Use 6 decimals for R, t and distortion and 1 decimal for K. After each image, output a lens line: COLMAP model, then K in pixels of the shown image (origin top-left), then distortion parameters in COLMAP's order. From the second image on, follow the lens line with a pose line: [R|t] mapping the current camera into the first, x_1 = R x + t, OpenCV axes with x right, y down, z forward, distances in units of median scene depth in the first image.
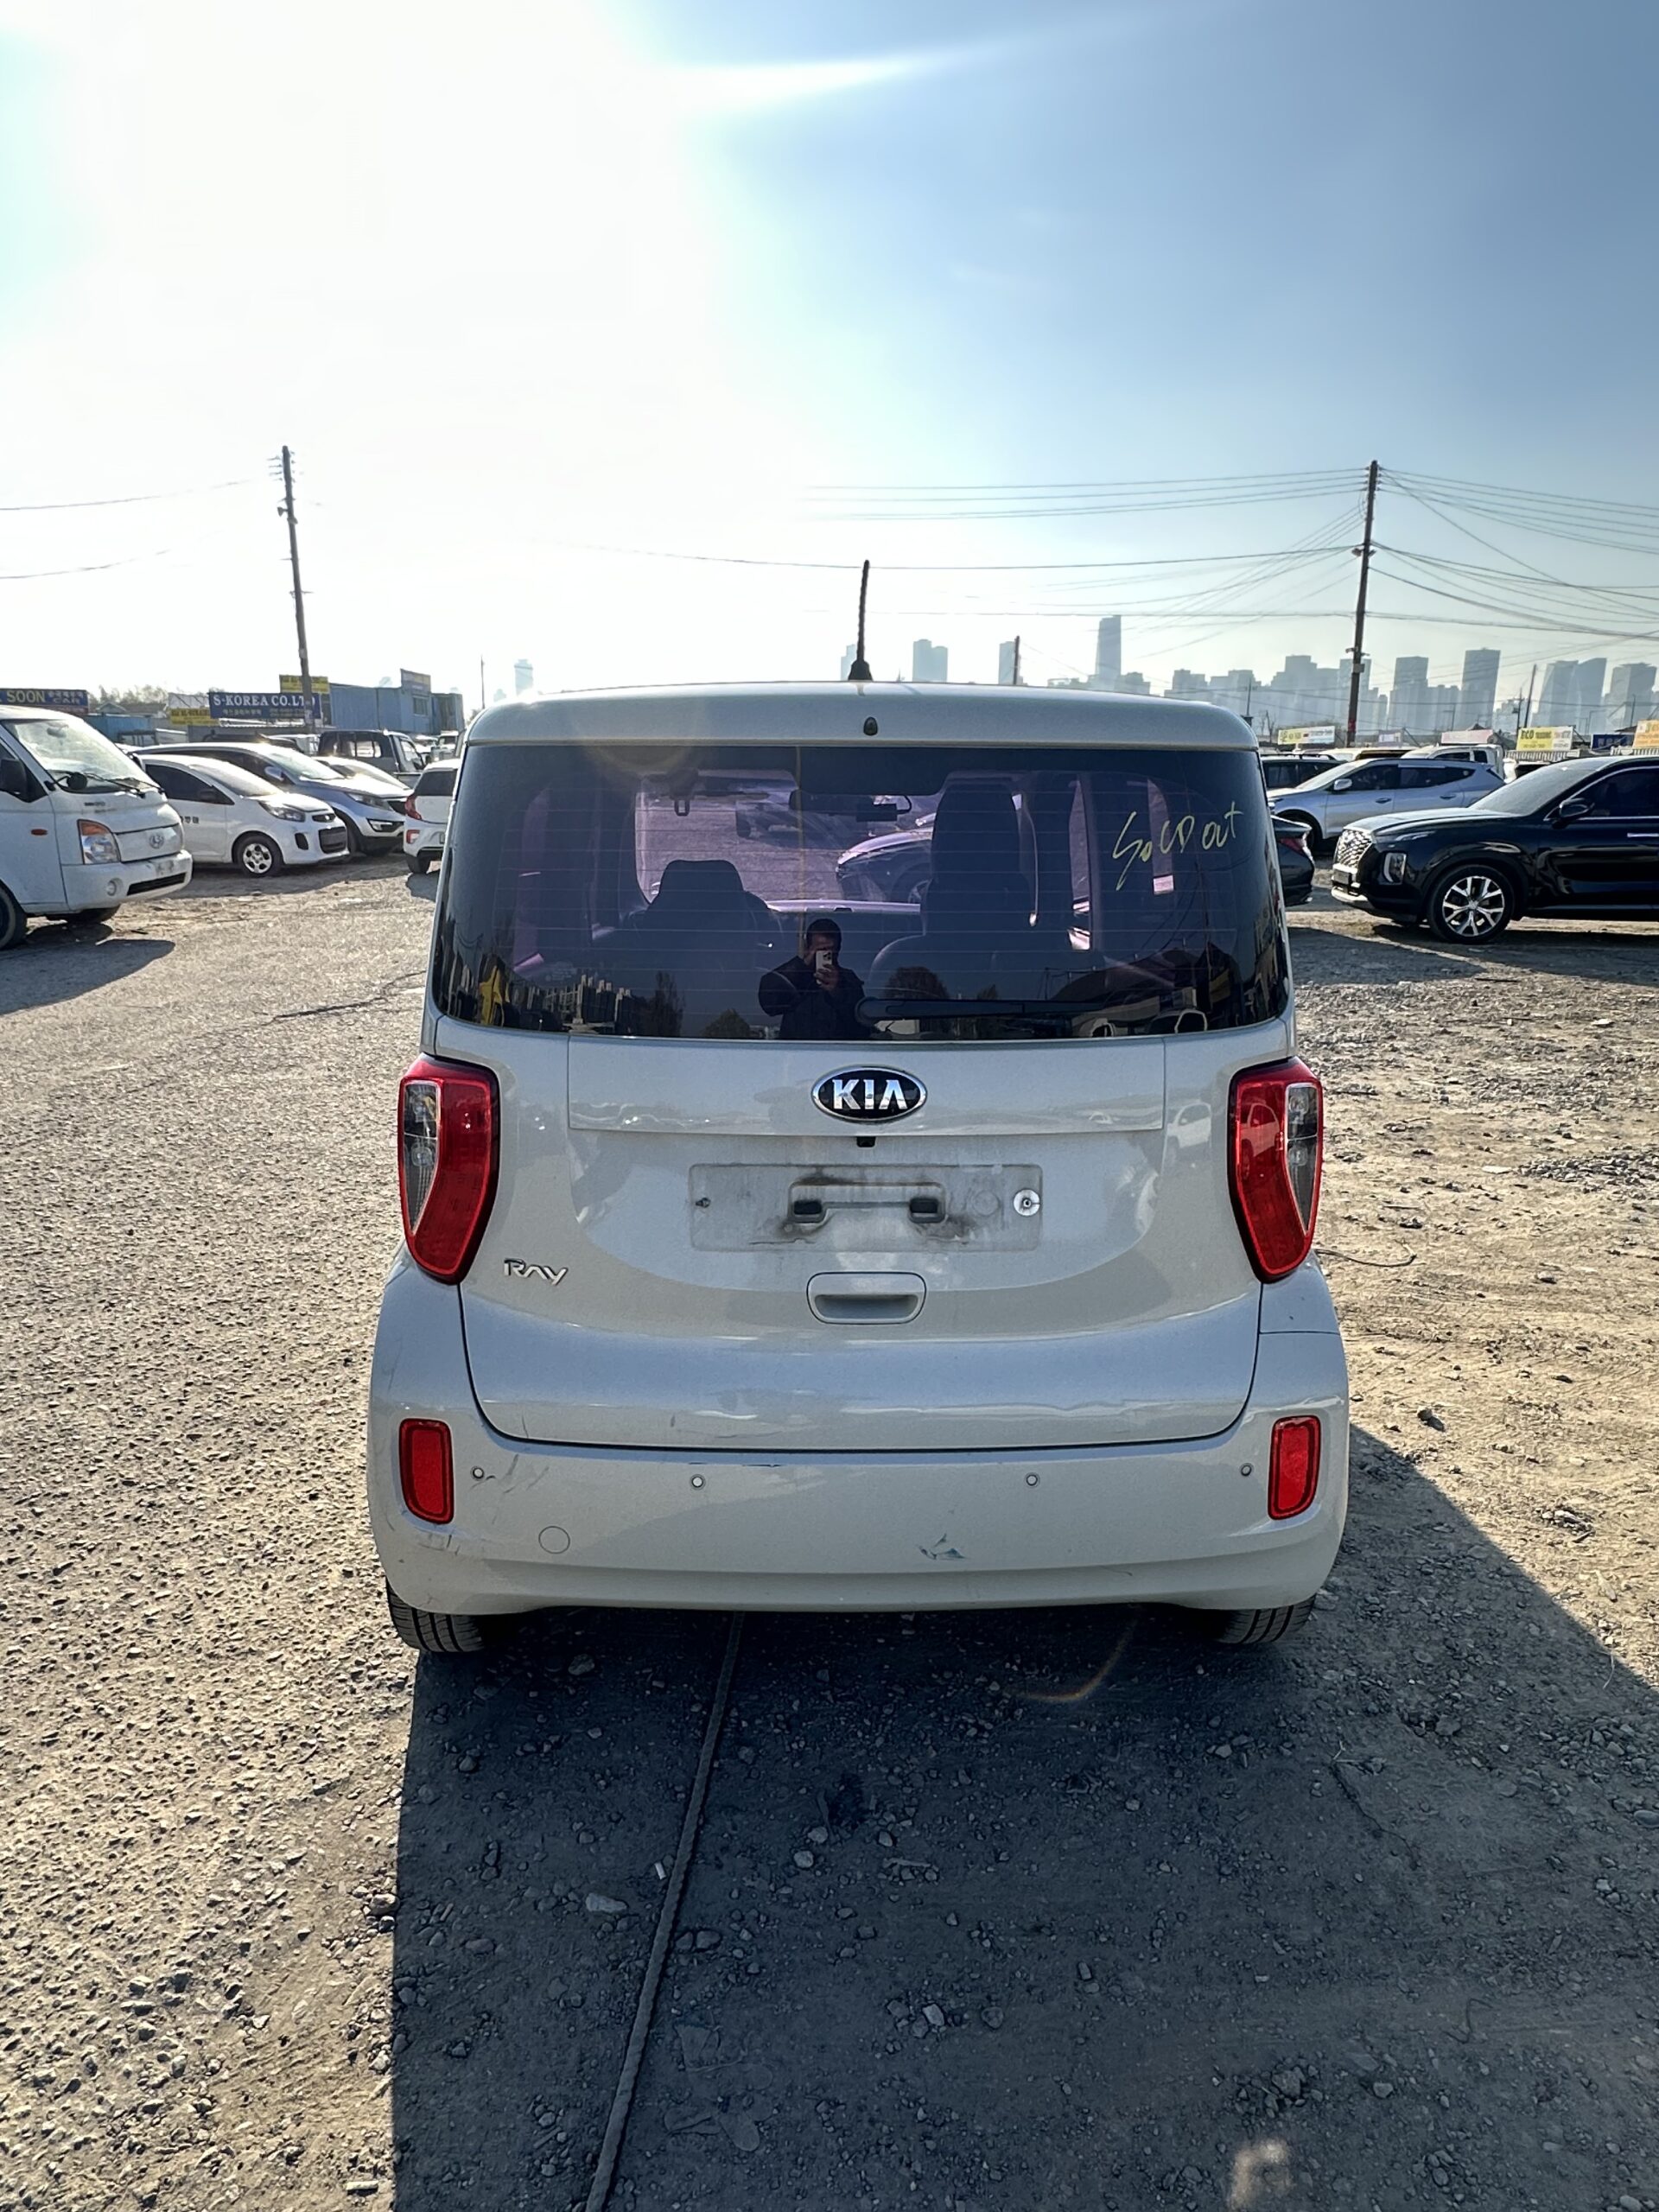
lens RADIAL K [[1377.5, 0, 824.1], [0, 1377.5, 1096.4], [0, 0, 1]] dist [-0.003550, -0.000584]
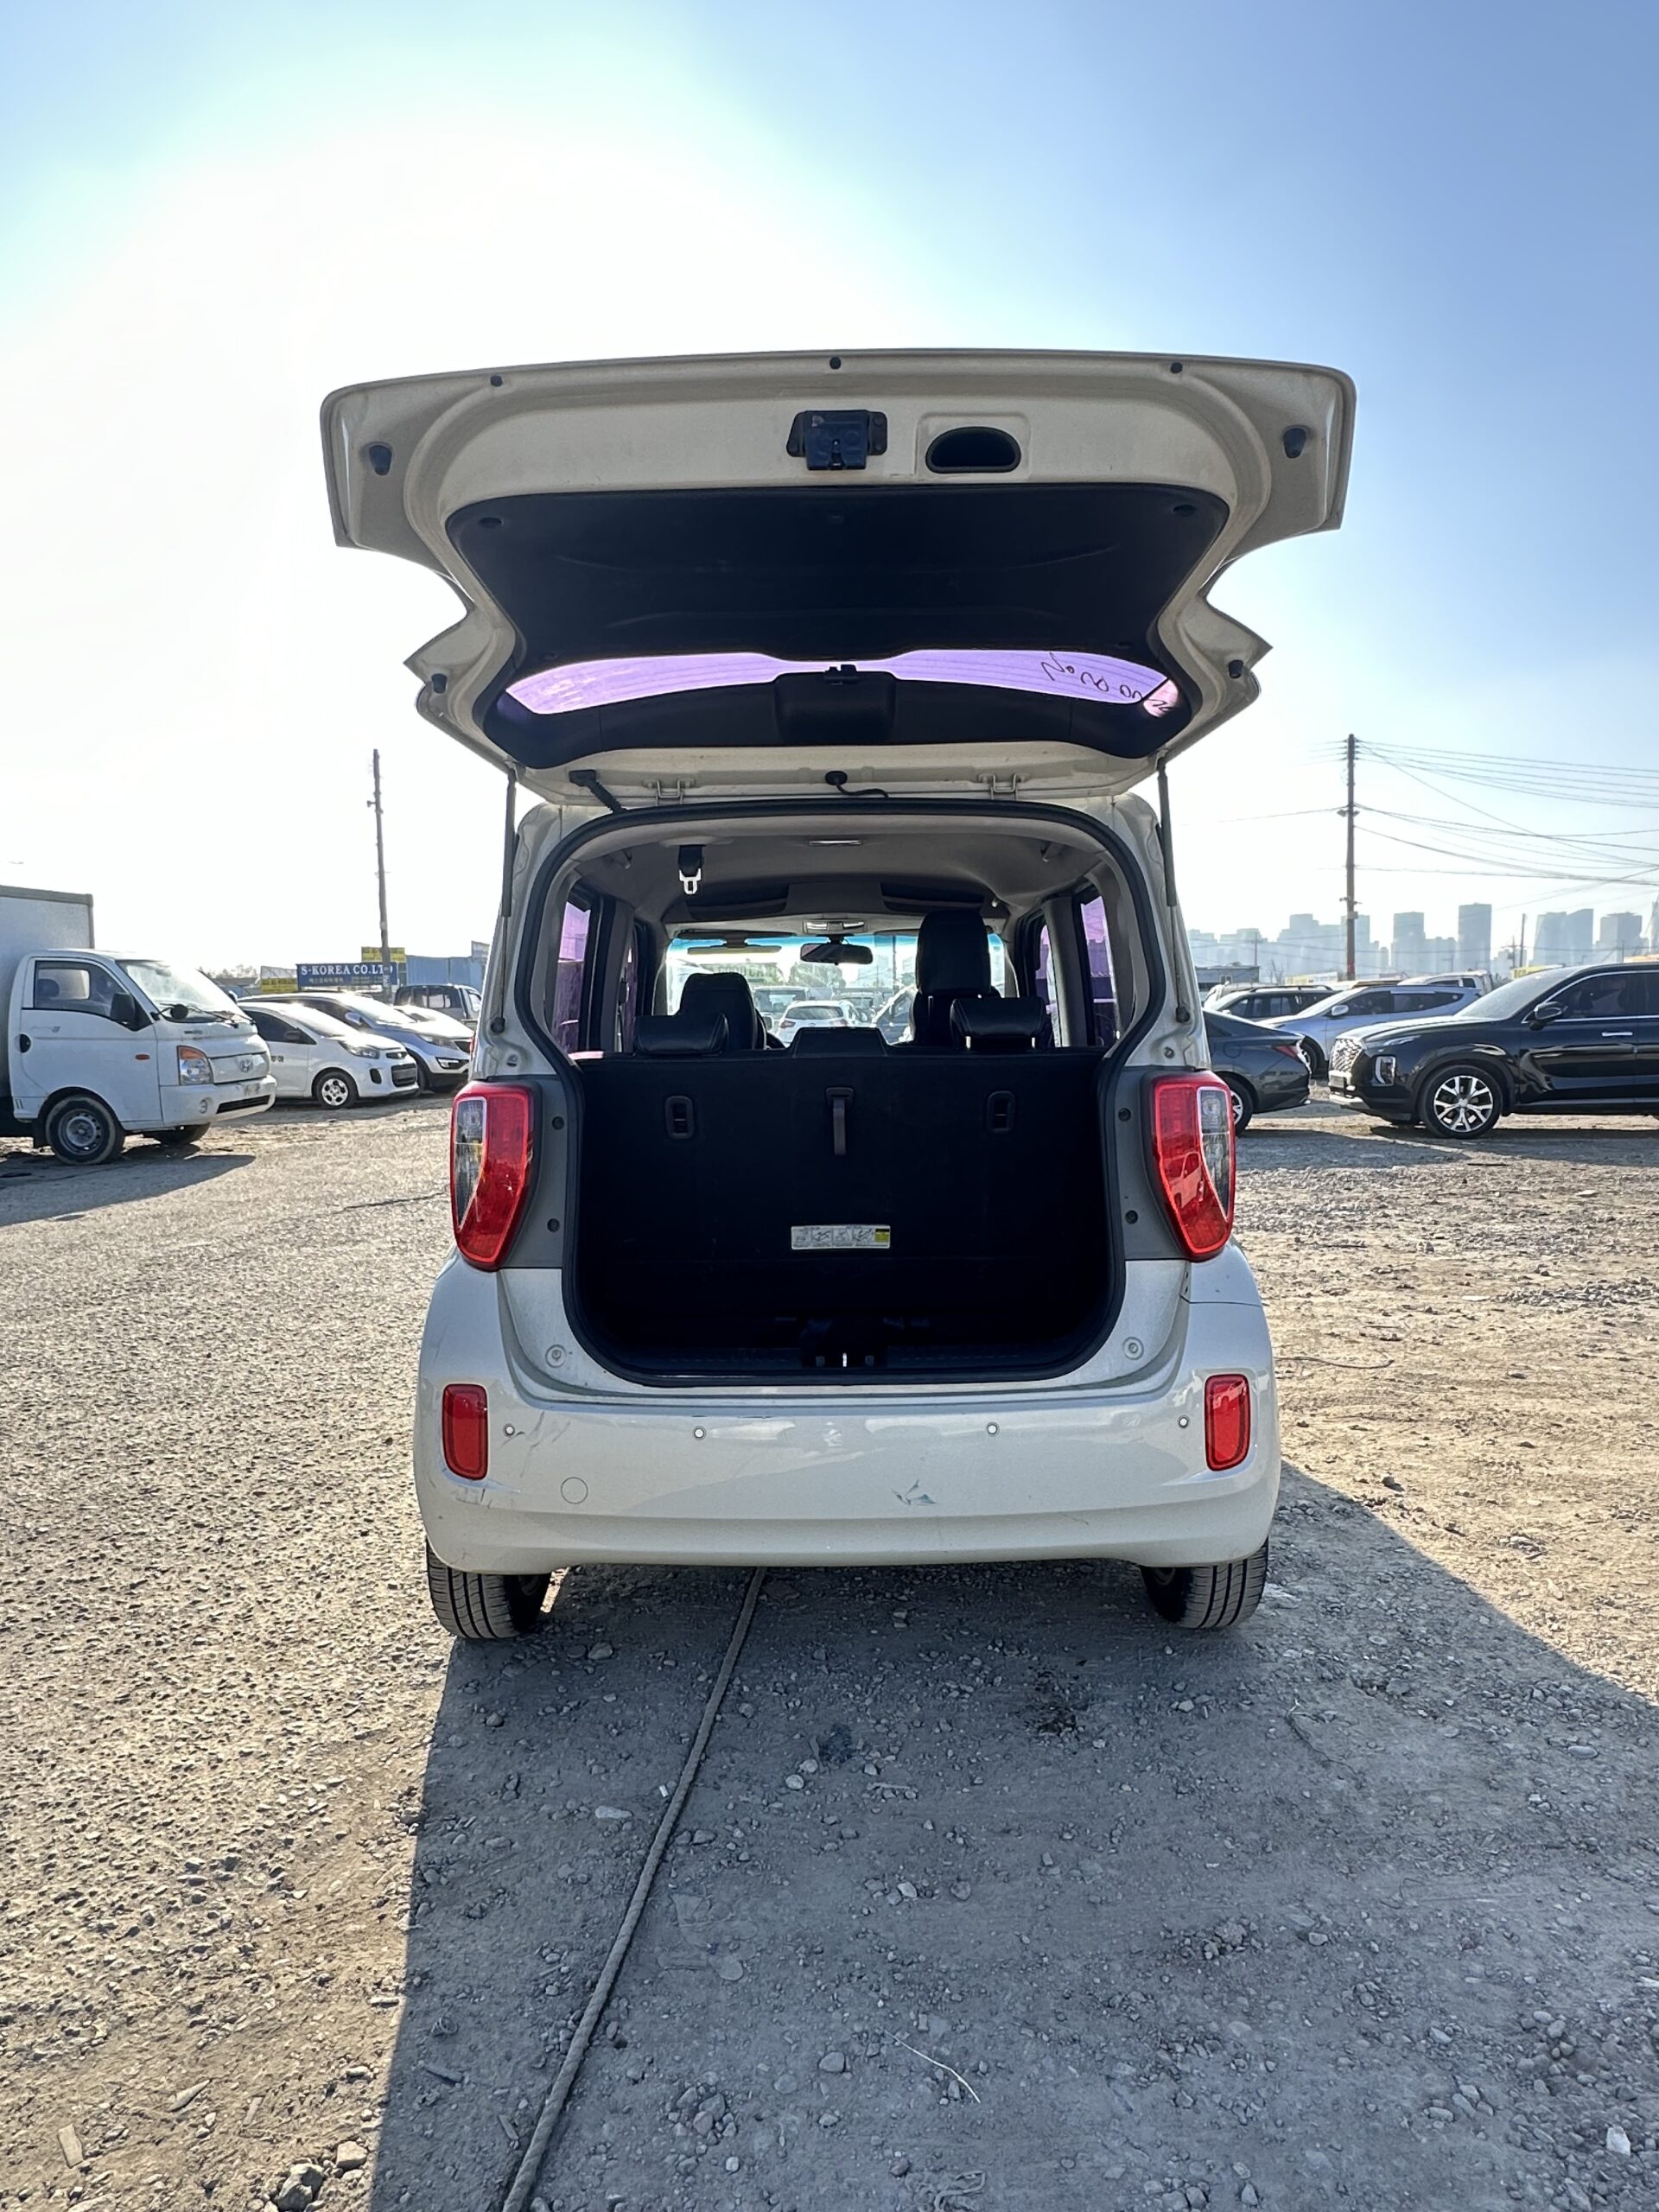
lens RADIAL K [[1320.5, 0, 821.8], [0, 1320.5, 1105.9], [0, 0, 1]] dist [-0.002302, -0.002413]
pose [[0.999332, -0.019969, -0.030618, 0.041964], [0.014393, 0.984893, -0.172566, 0.173612], [0.033601, 0.172010, 0.984522, -0.106530]]
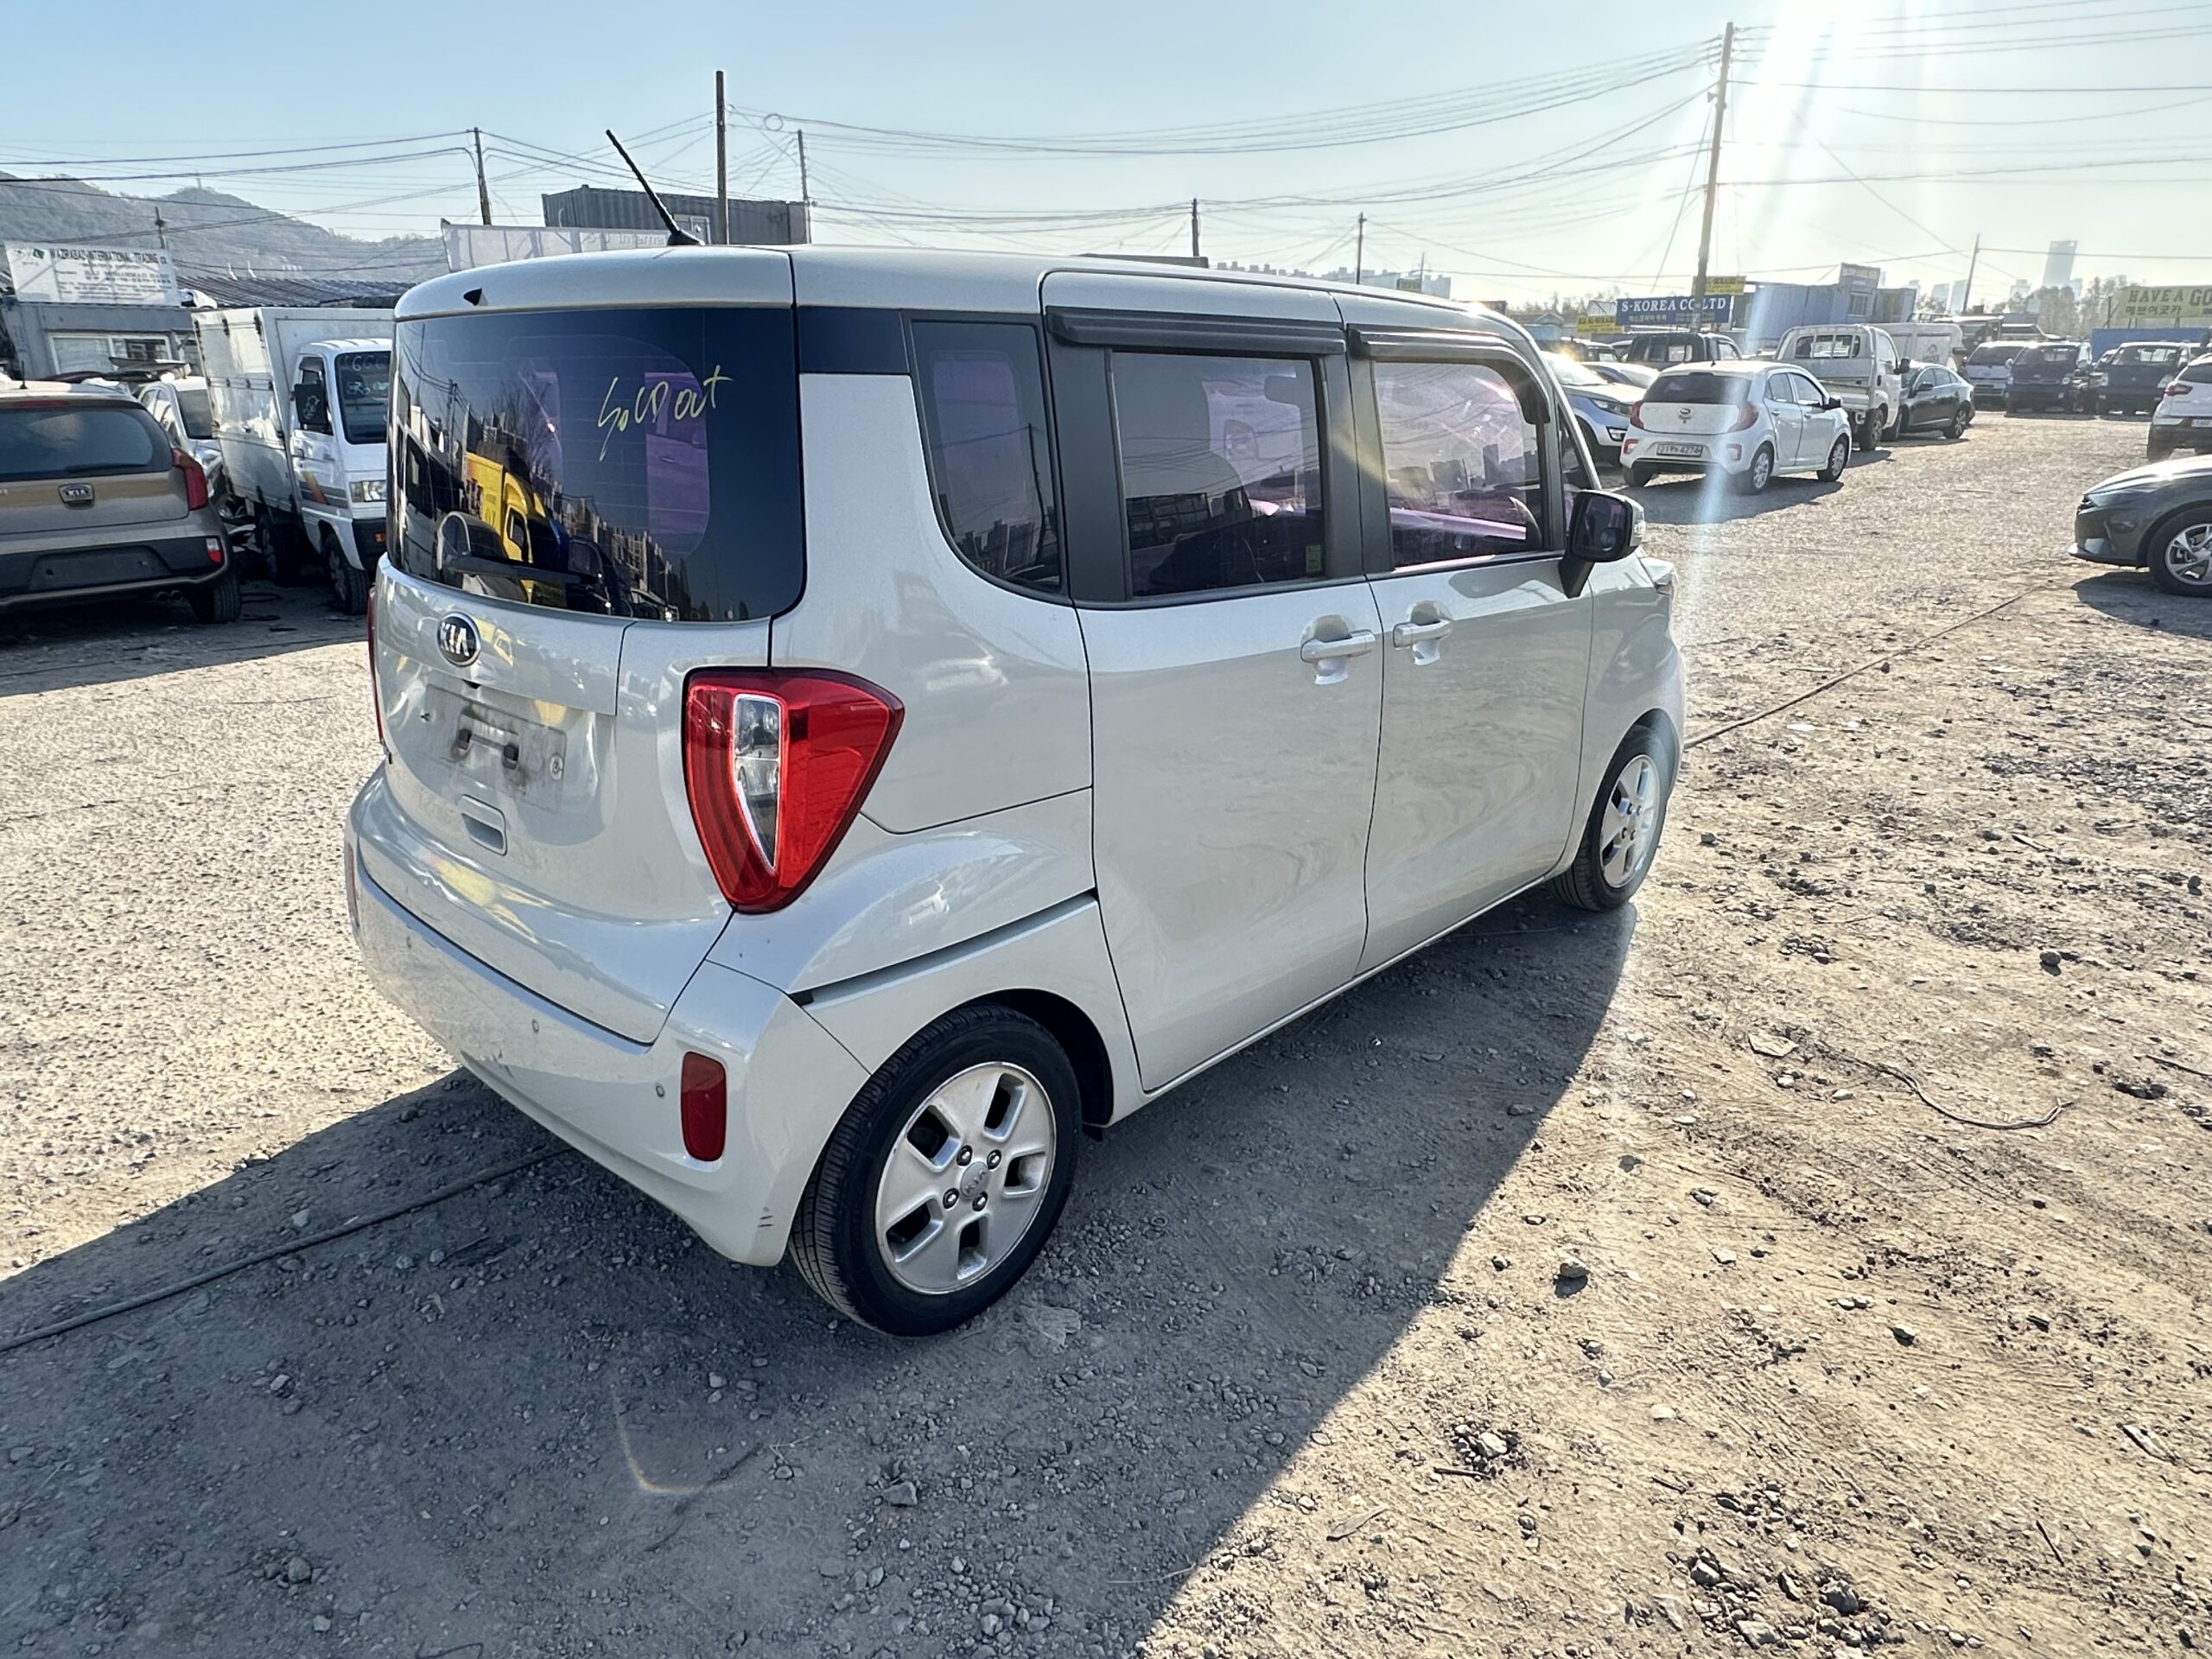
lens RADIAL K [[1377.5, 0, 1096.7], [0, 1377.5, 836.2], [0, 0, 1]] dist [-0.003550, -0.000584]
pose [[0.712122, 0.215787, -0.668070, 0.974362], [-0.156610, 0.976440, 0.148454, -0.076015], [0.684365, -0.001091, 0.729139, 0.450557]]
